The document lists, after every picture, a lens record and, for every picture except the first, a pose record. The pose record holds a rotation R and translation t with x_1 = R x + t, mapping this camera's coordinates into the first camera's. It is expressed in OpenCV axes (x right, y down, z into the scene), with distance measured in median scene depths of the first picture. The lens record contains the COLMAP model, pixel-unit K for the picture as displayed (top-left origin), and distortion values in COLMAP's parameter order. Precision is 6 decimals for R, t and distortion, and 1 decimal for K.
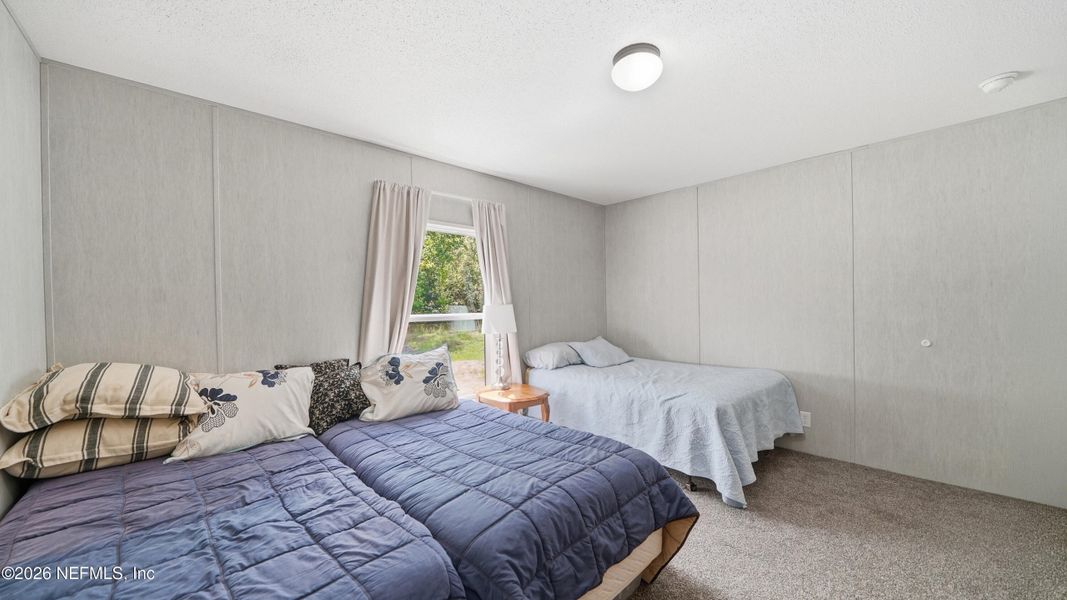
lens RADIAL K [[375.6, 0, 530.6], [0, 375.6, 306.8], [0, 0, 1]] dist [-0.026376, 0.003881]
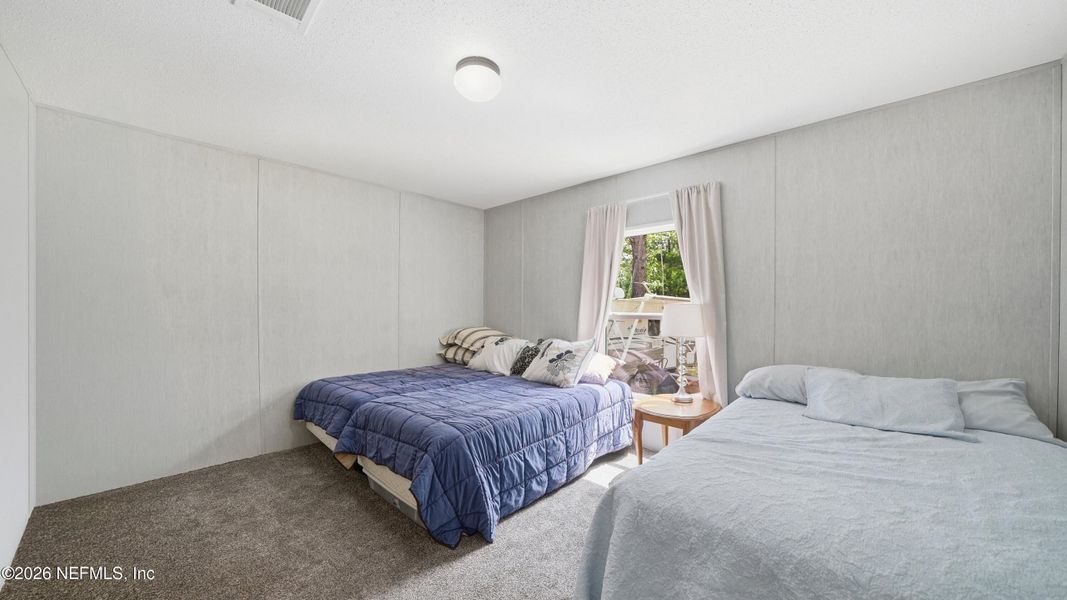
lens RADIAL K [[375.6, 0, 530.6], [0, 375.6, 306.8], [0, 0, 1]] dist [-0.026376, 0.003881]
pose [[0.098427, -0.004810, -0.995133, 0.928826], [-0.029927, 0.999522, -0.007791, 0.021083], [0.994694, 0.030548, 0.098236, 0.727247]]
